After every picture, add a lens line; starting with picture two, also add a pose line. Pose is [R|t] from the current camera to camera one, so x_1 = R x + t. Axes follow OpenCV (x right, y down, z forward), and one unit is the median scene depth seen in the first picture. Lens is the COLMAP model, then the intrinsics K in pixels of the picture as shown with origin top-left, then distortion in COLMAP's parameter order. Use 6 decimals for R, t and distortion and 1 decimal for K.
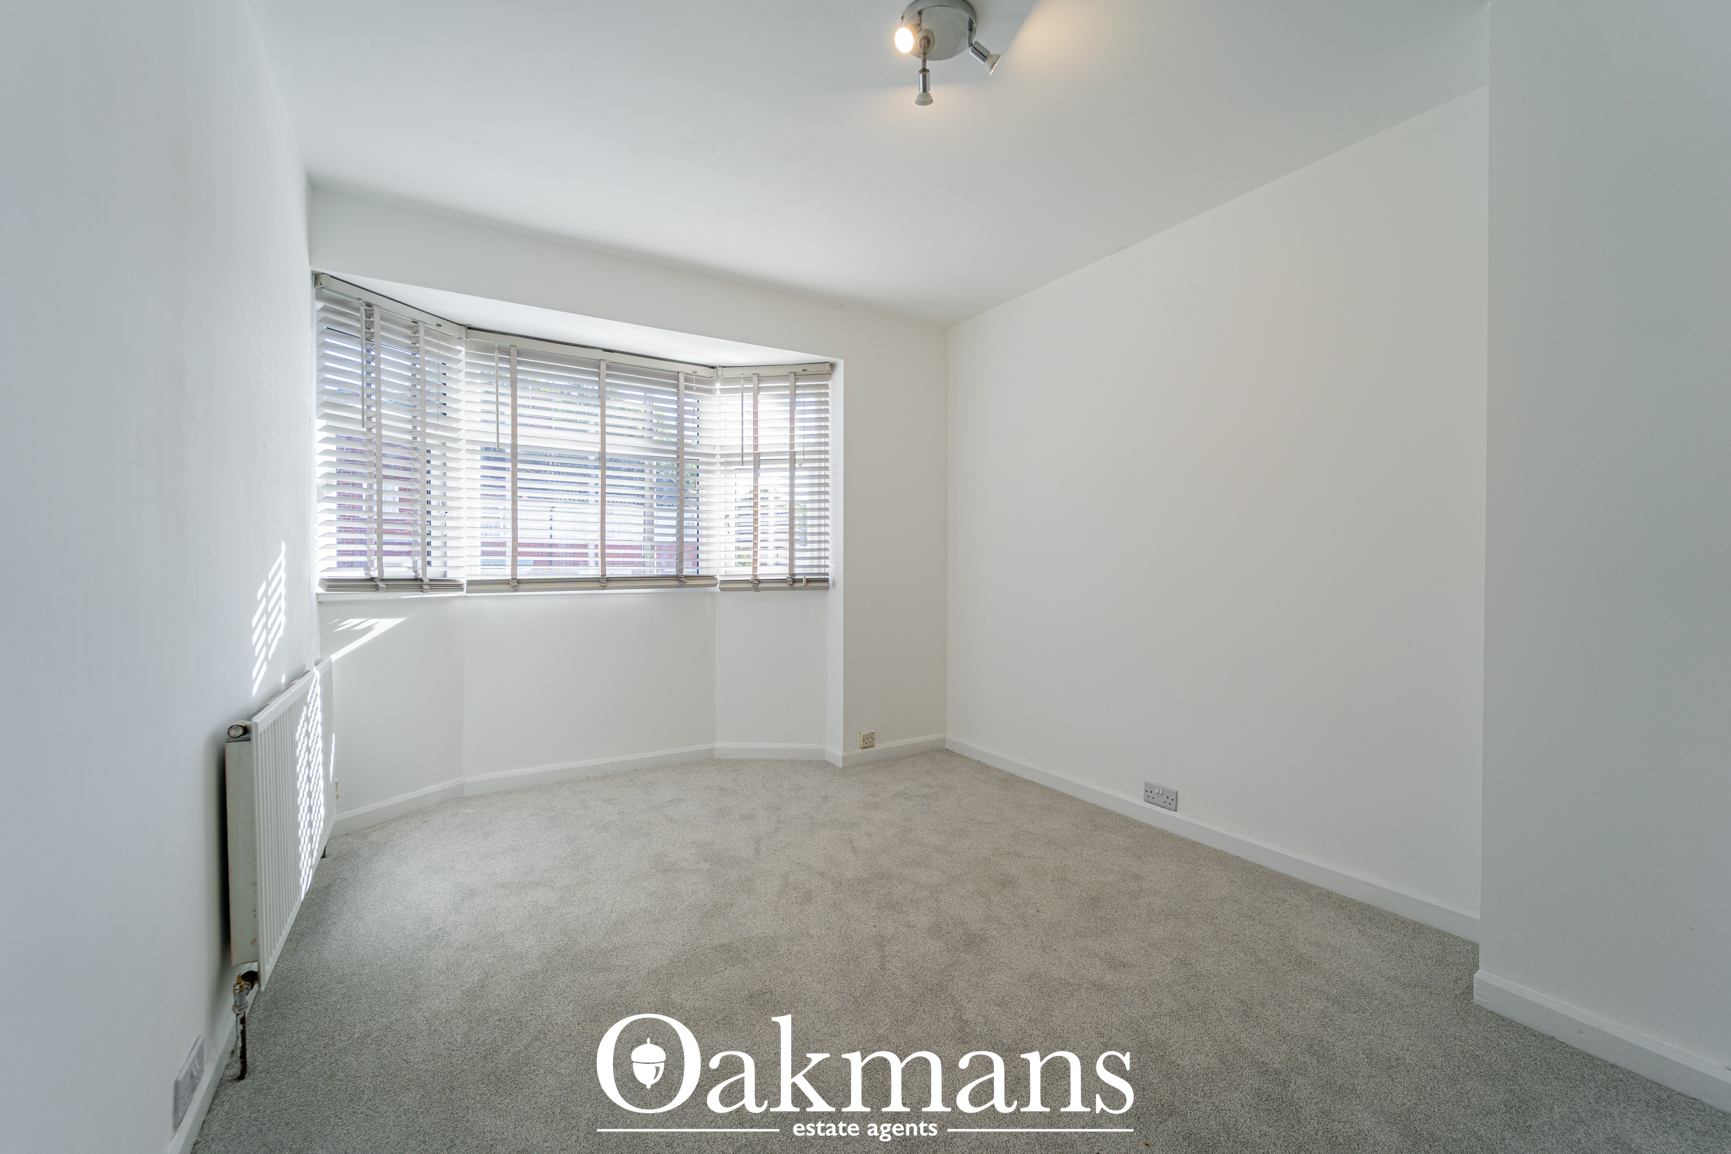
lens RADIAL K [[697.0, 0, 859.9], [0, 697.0, 570.5], [0, 0, 1]] dist [0.000739, -0.000561]
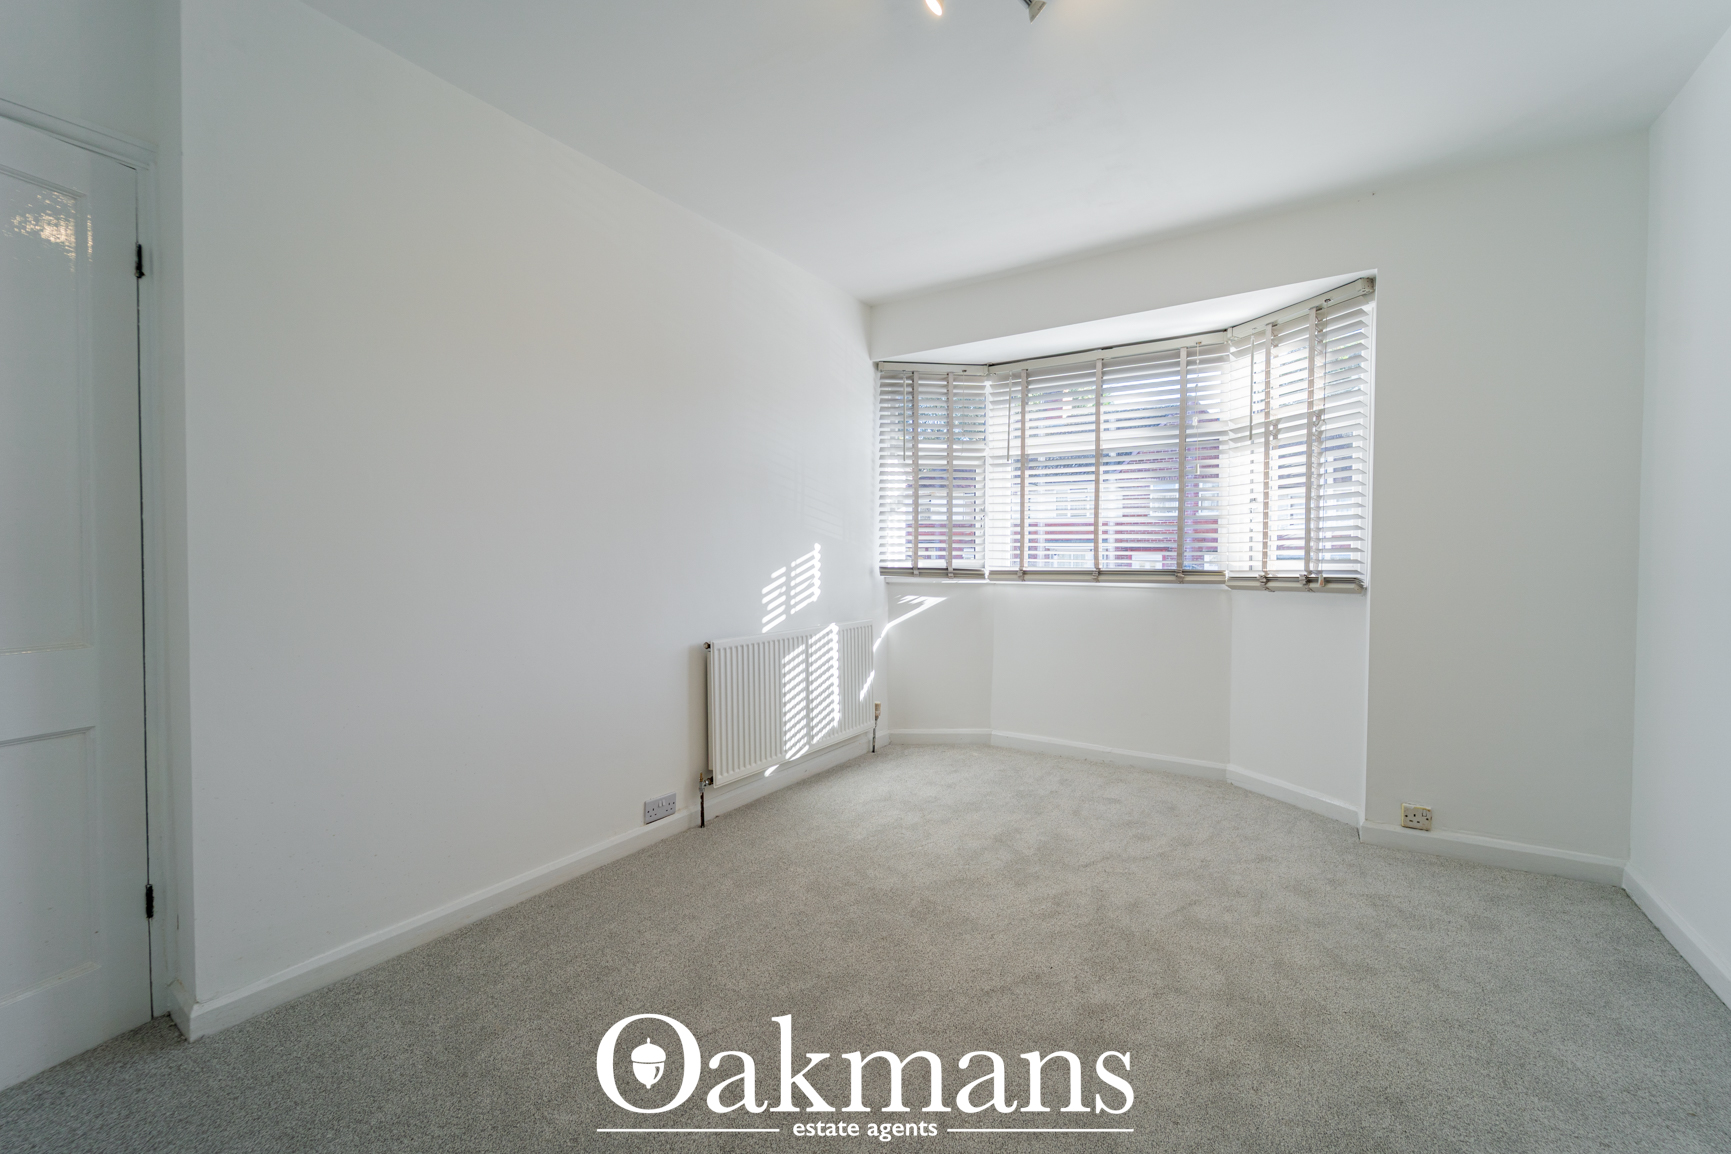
lens RADIAL K [[702.2, 0, 860.3], [0, 702.2, 572.2], [0, 0, 1]] dist [0.002029, -0.001022]
pose [[0.432132, 0.021869, -0.901545, 0.445473], [-0.010673, 0.999760, 0.019135, -0.003698], [0.901747, 0.001353, 0.432262, 0.247669]]
